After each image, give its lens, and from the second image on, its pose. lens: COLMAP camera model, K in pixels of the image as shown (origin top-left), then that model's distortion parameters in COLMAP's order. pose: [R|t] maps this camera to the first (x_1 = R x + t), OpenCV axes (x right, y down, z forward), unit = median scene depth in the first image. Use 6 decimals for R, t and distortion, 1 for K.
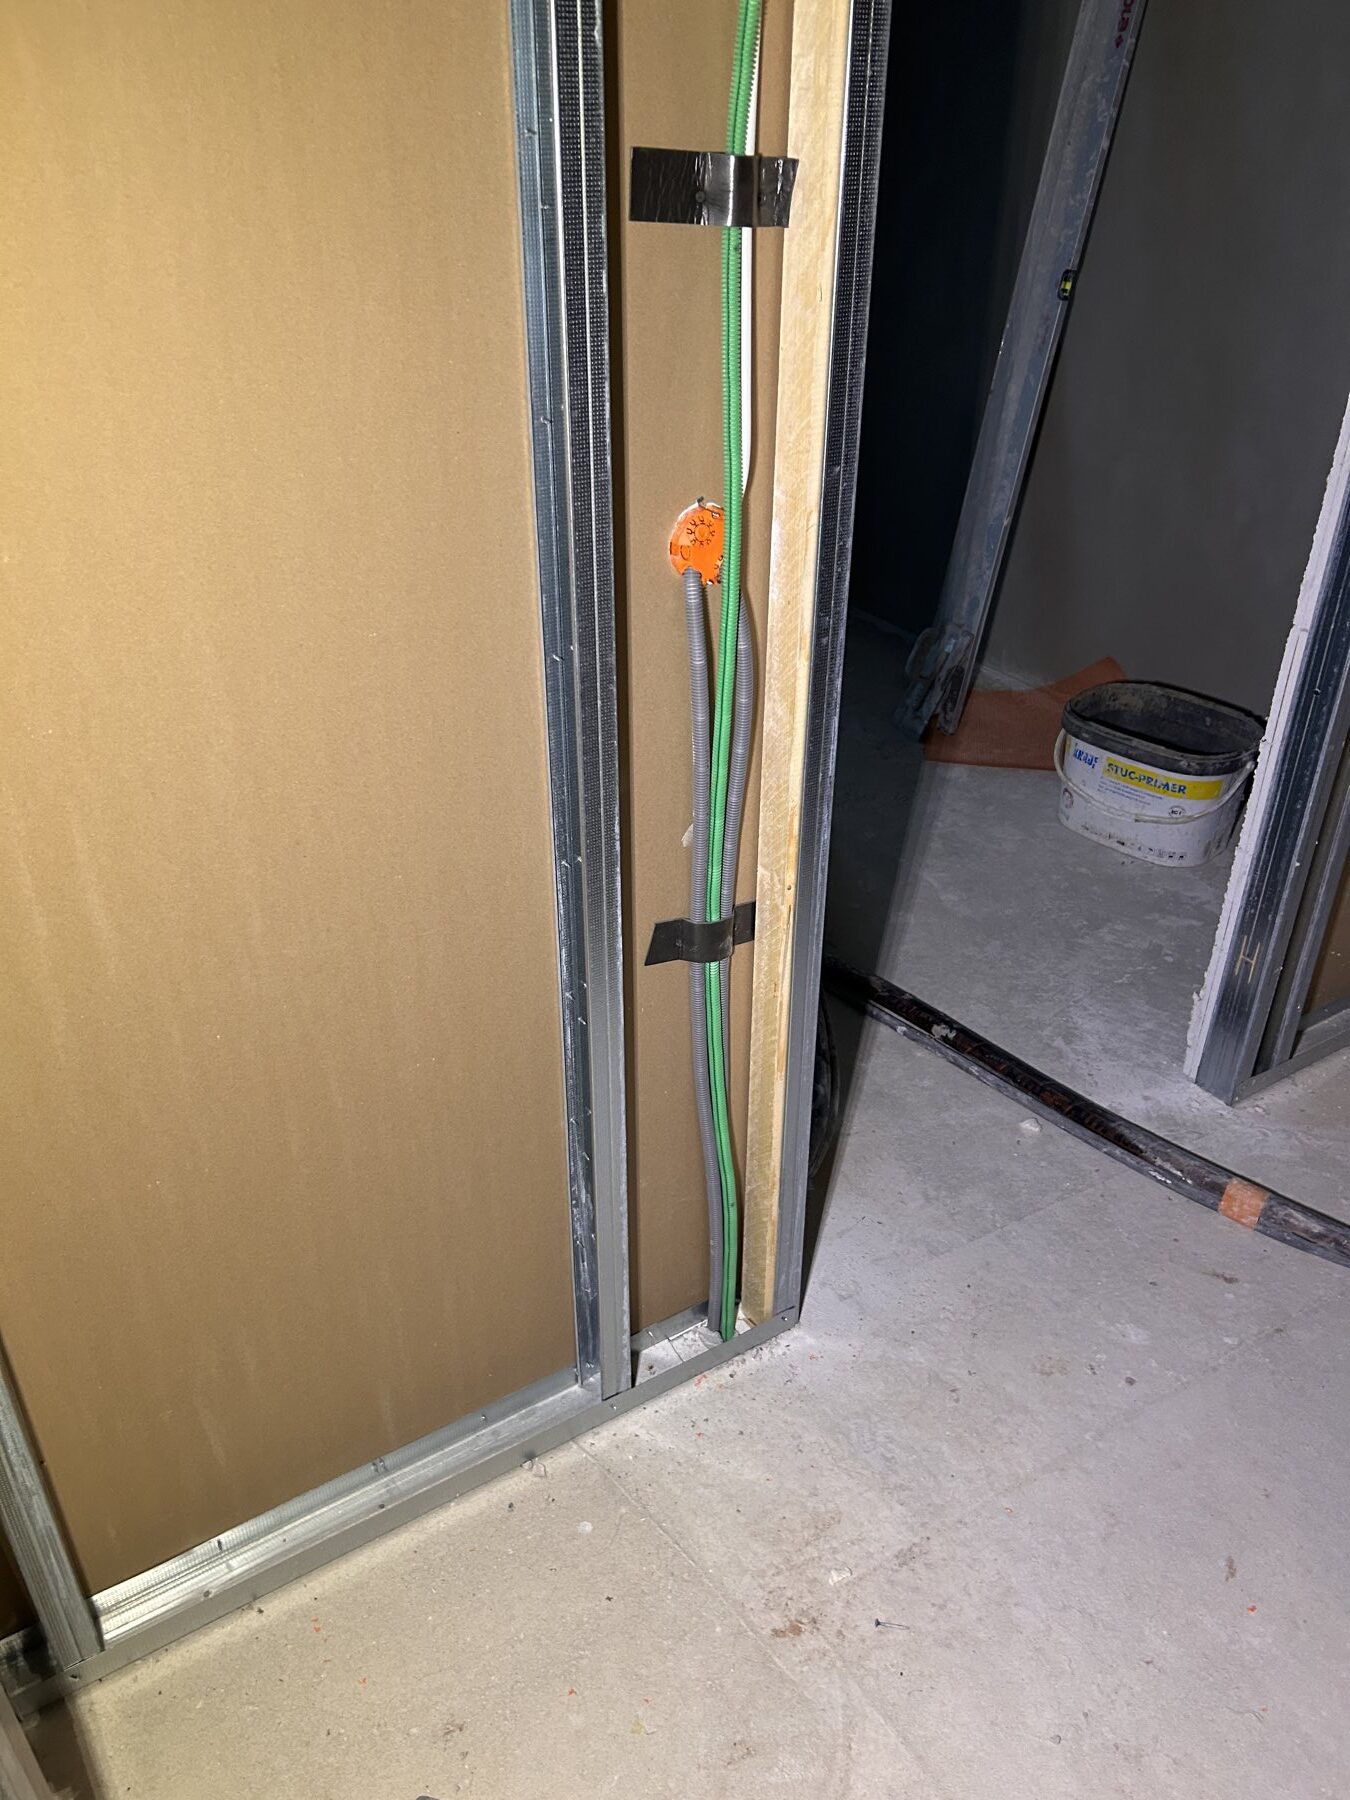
lens RADIAL K [[1328.9, 0, 675.0], [0, 1328.9, 900.0], [0, 0, 1]] dist [0.041854, -0.040225]
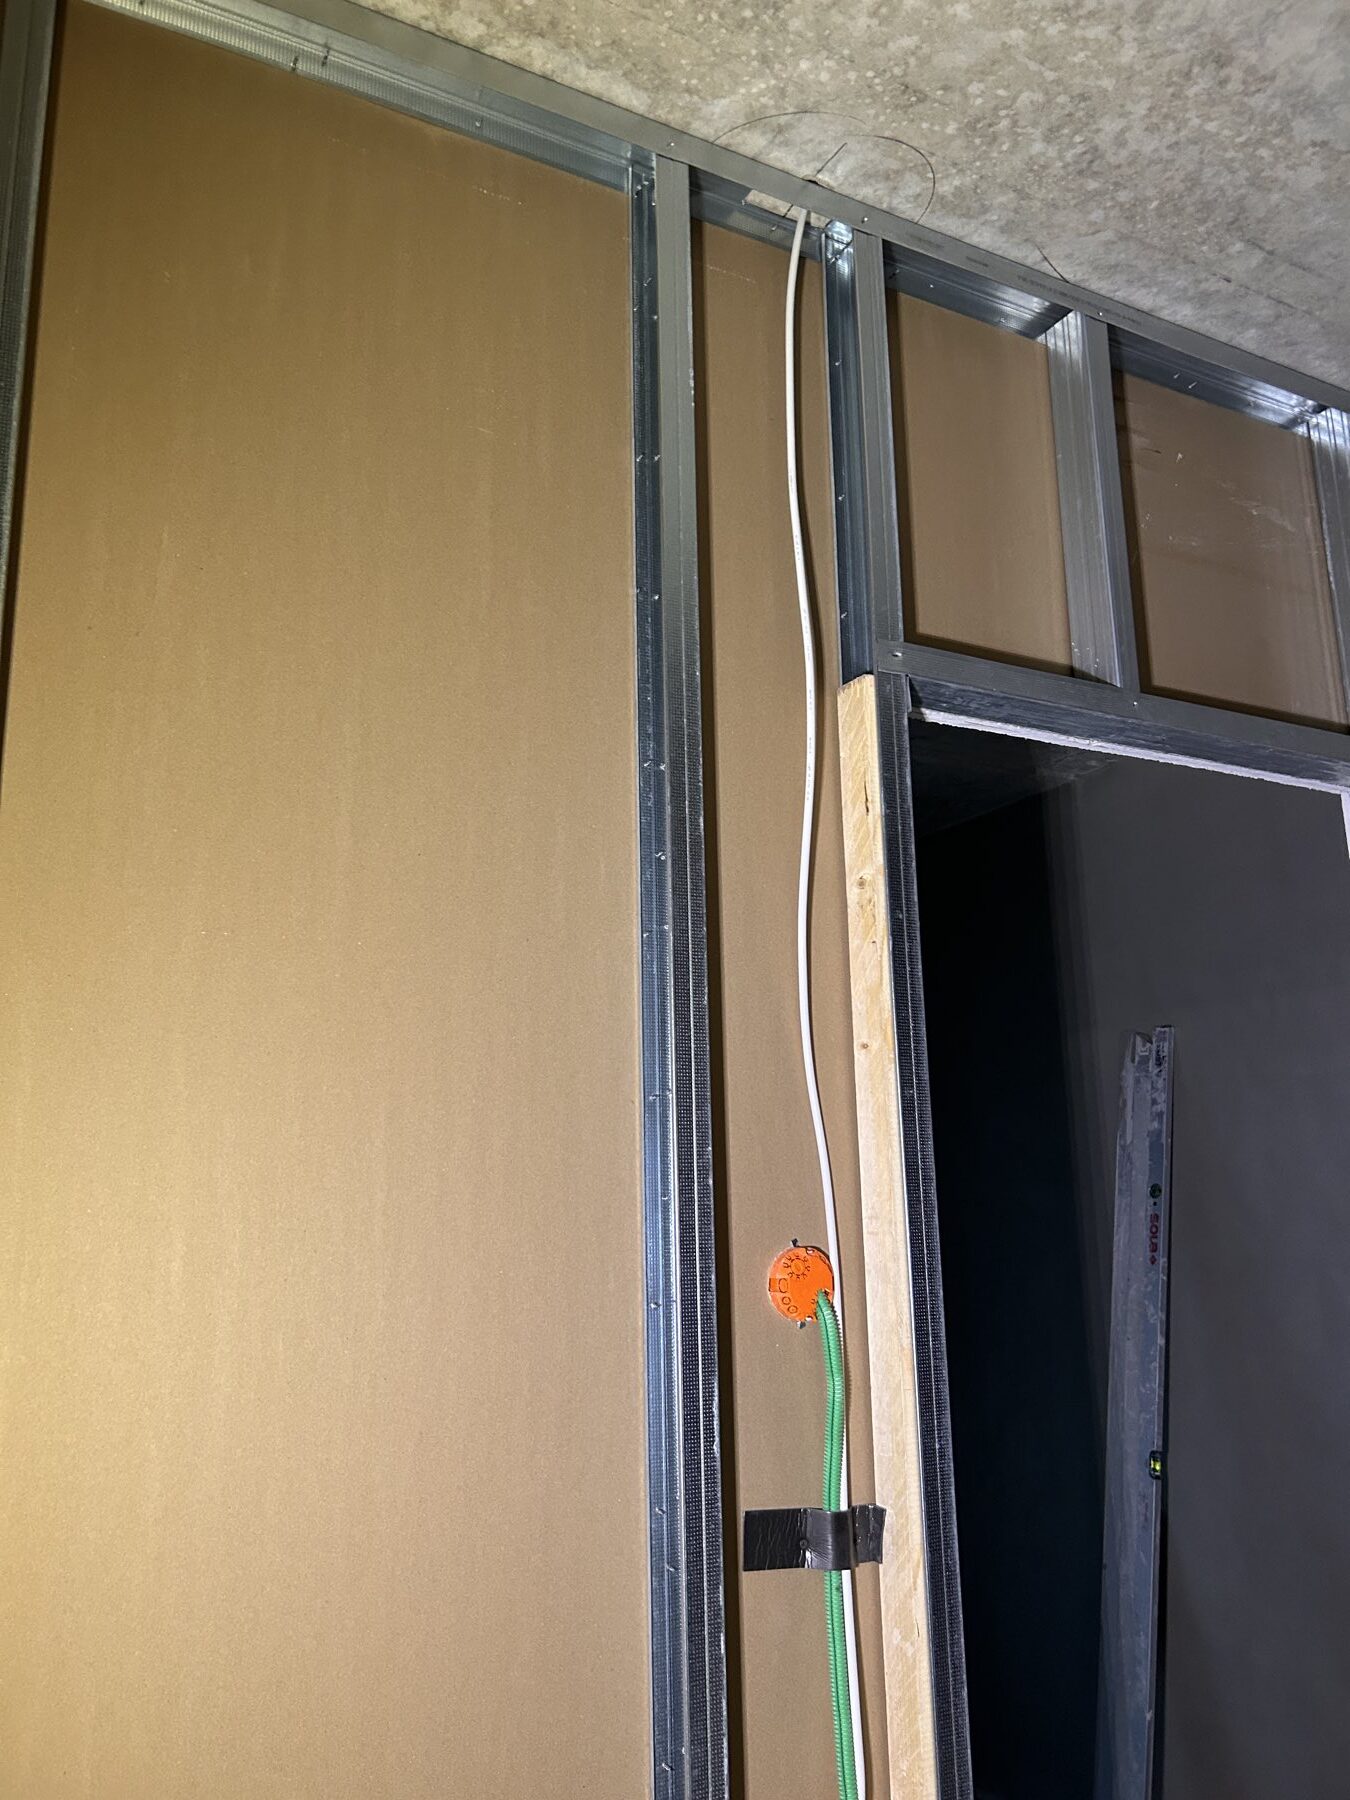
lens RADIAL K [[1328.9, 0, 675.0], [0, 1328.9, 900.0], [0, 0, 1]] dist [0.041854, -0.040225]
pose [[0.996779, -0.039064, -0.070045, 0.010540], [-0.018152, 0.740812, -0.671467, -0.154170], [0.078120, 0.670575, 0.737717, -0.243291]]
